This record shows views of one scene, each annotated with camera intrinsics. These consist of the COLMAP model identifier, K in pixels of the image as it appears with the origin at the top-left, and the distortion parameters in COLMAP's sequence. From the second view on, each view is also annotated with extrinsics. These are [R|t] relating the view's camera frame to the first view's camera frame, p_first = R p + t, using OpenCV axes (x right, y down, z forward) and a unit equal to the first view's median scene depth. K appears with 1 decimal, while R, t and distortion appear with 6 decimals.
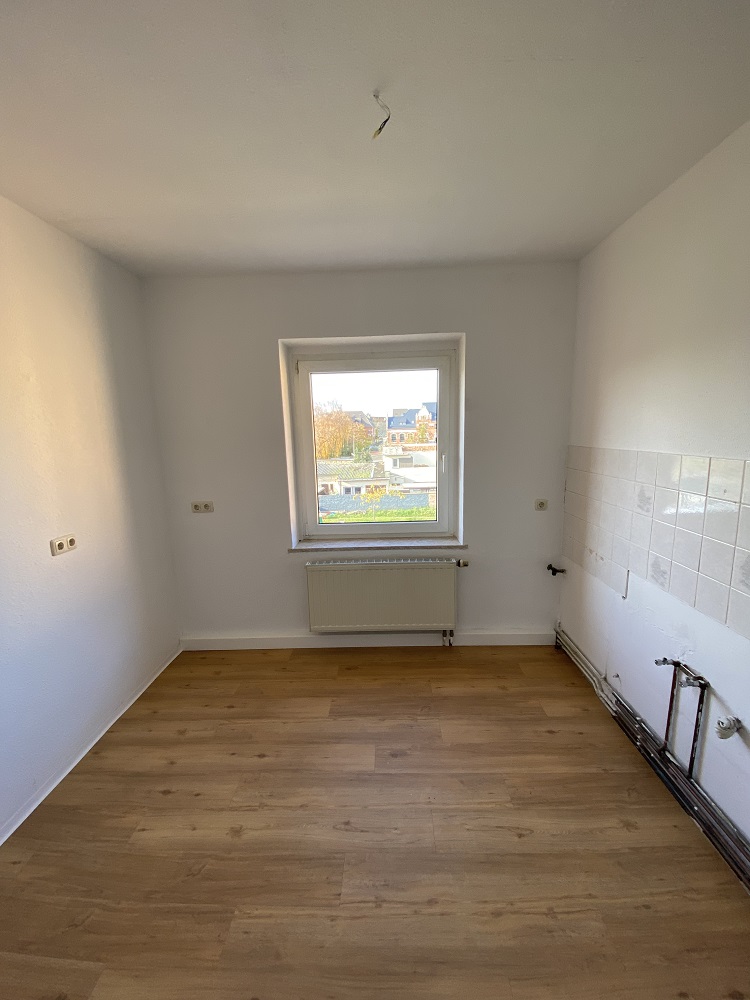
lens RADIAL K [[398.0, 0, 375.0], [0, 398.0, 500.0], [0, 0, 1]] dist [-0.000140, -0.014297]
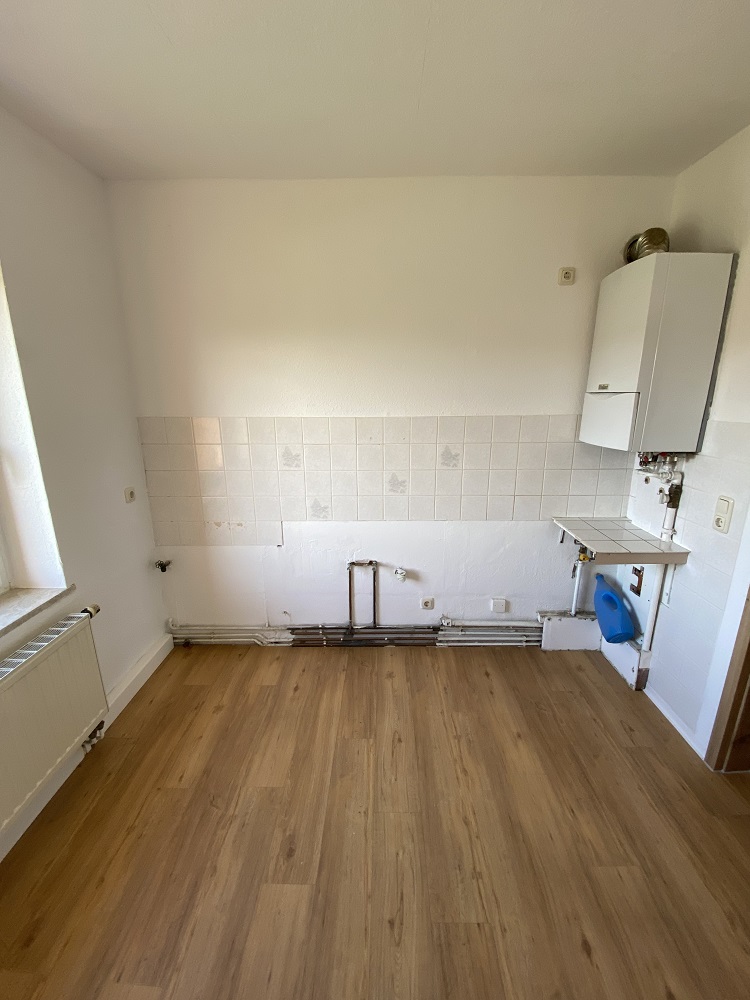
lens RADIAL K [[398.0, 0, 375.0], [0, 398.0, 500.0], [0, 0, 1]] dist [-0.000140, -0.014297]
pose [[-0.005369, -0.233588, 0.972321, -0.520261], [0.178687, 0.956461, 0.230765, -0.110928], [-0.983891, 0.174980, 0.036604, 0.745823]]
